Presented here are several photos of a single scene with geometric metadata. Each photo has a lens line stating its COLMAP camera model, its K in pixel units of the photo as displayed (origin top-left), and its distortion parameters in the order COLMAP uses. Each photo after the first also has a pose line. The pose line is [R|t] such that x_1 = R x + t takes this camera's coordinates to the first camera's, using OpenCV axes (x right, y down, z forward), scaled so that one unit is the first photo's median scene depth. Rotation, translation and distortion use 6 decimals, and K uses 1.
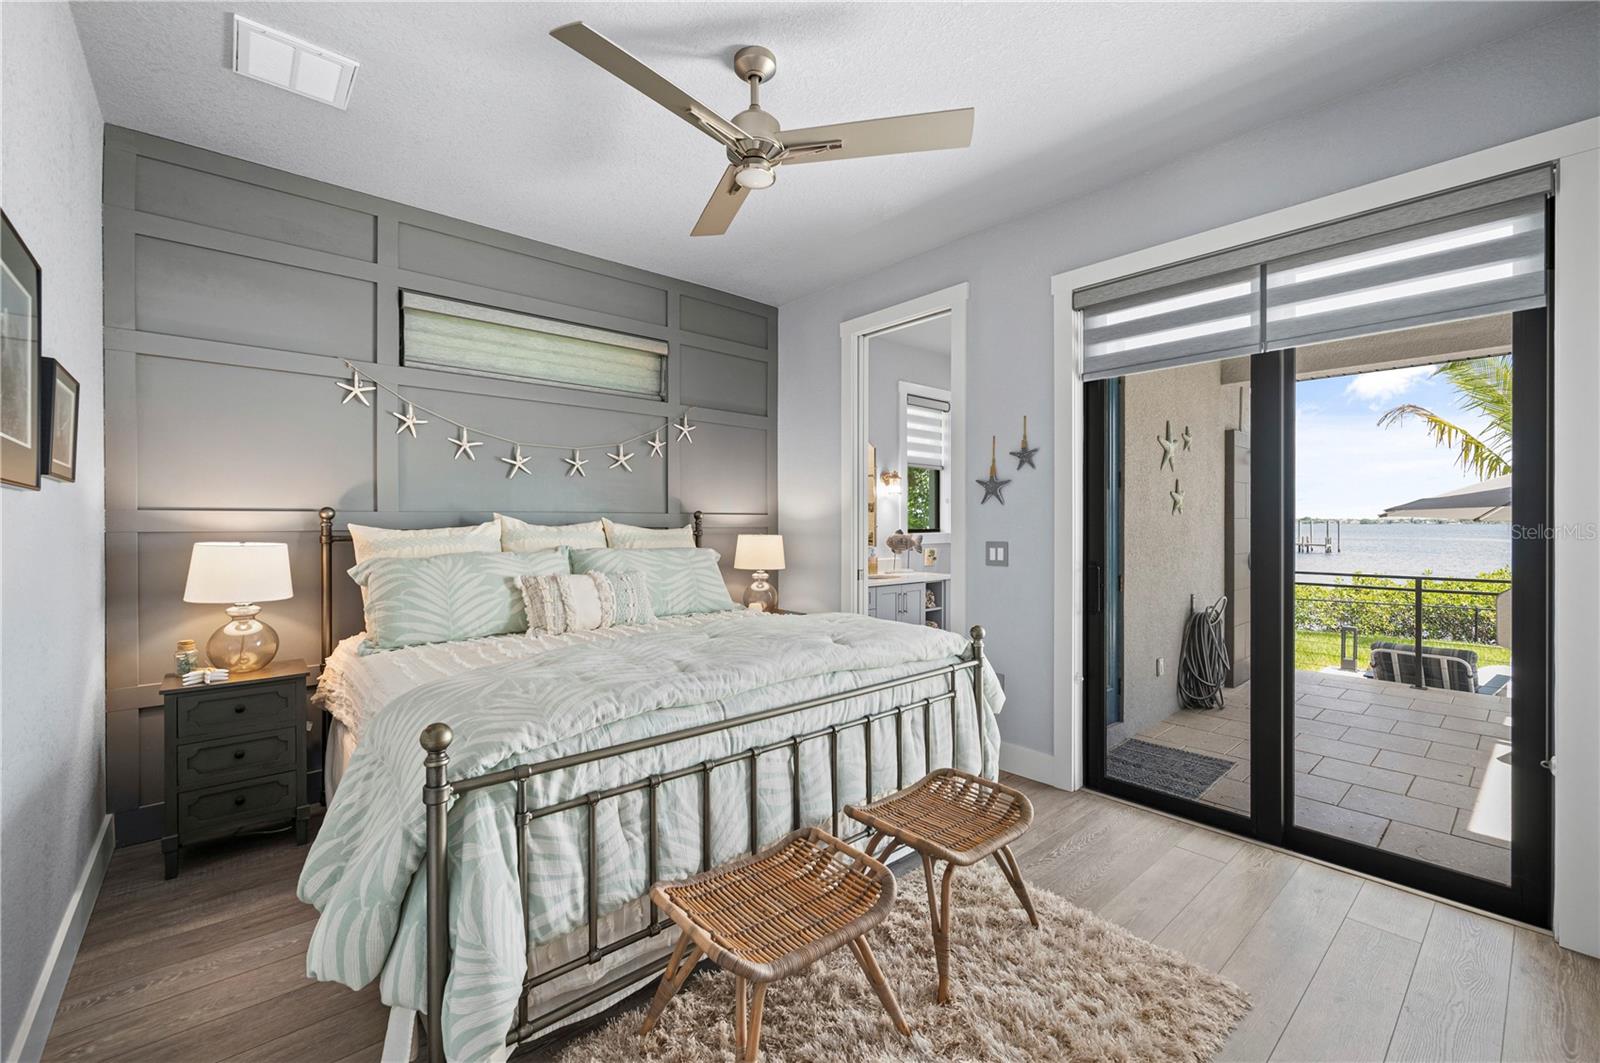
lens RADIAL K [[675.3, 0, 805.3], [0, 675.3, 523.2], [0, 0, 1]] dist [-0.000694, -0.000555]
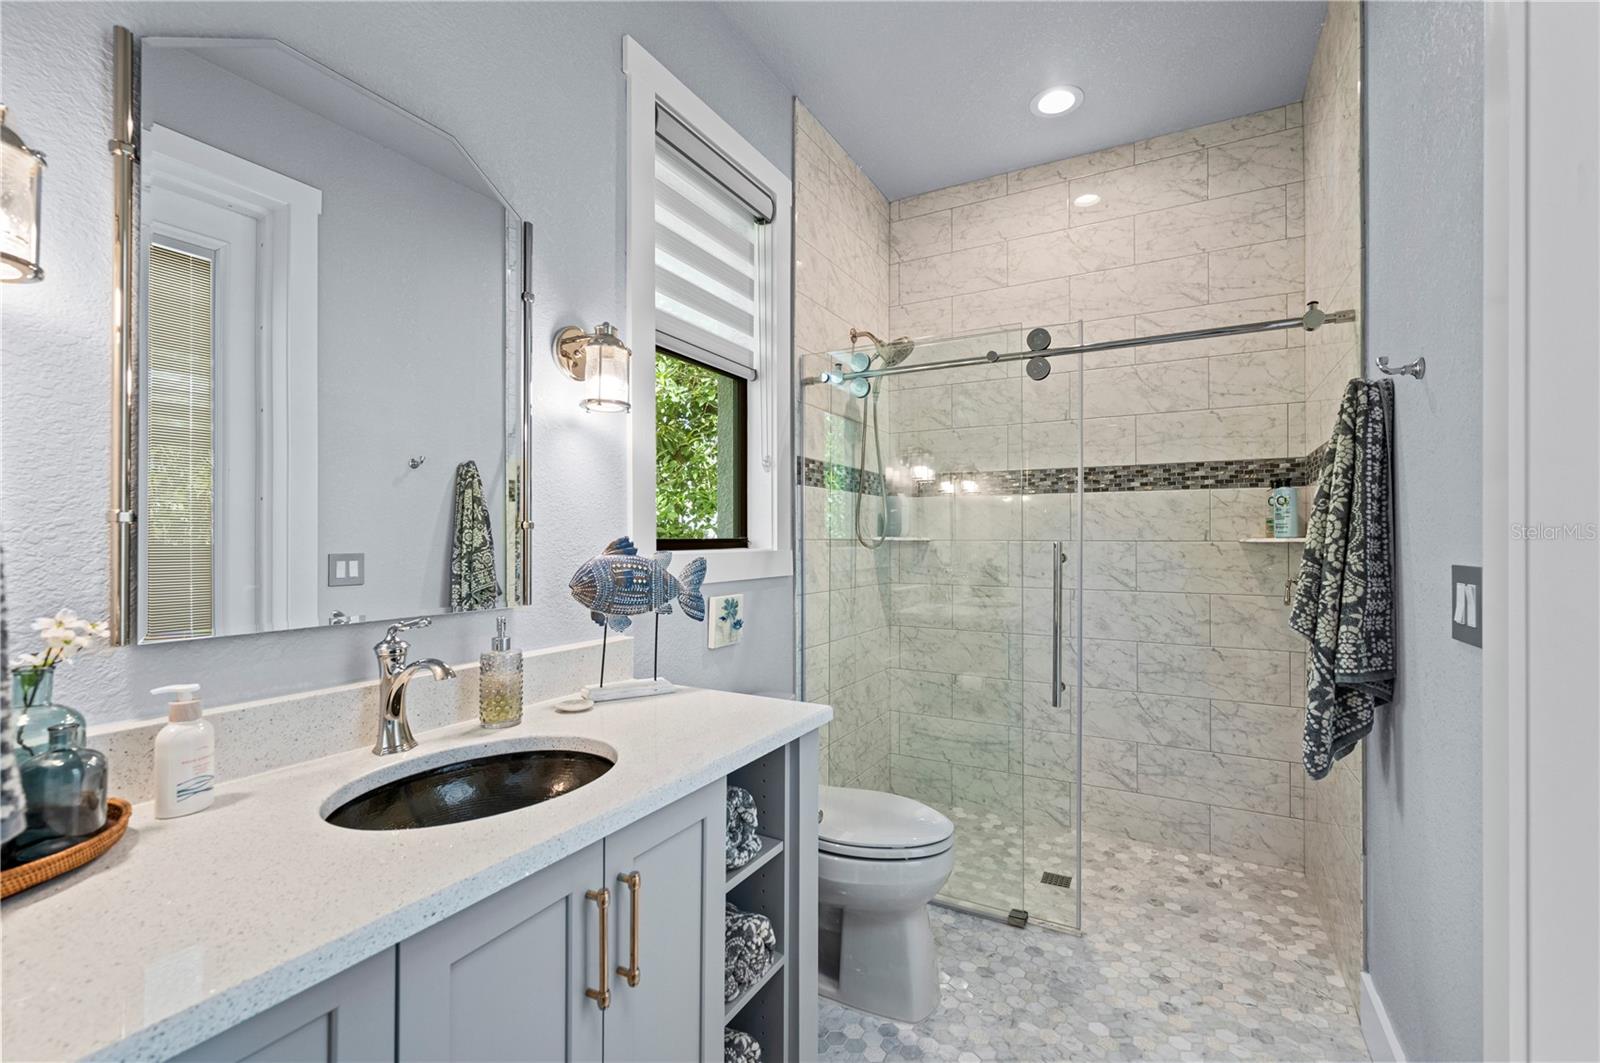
lens RADIAL K [[675.3, 0, 804.5], [0, 675.3, 533.9], [0, 0, 1]] dist [-0.000694, -0.000555]
pose [[0.942174, 0.000694, 0.335124, 0.113885], [0.003266, 0.999931, -0.011252, 0.010777], [-0.335109, 0.011696, 0.942107, 0.696184]]
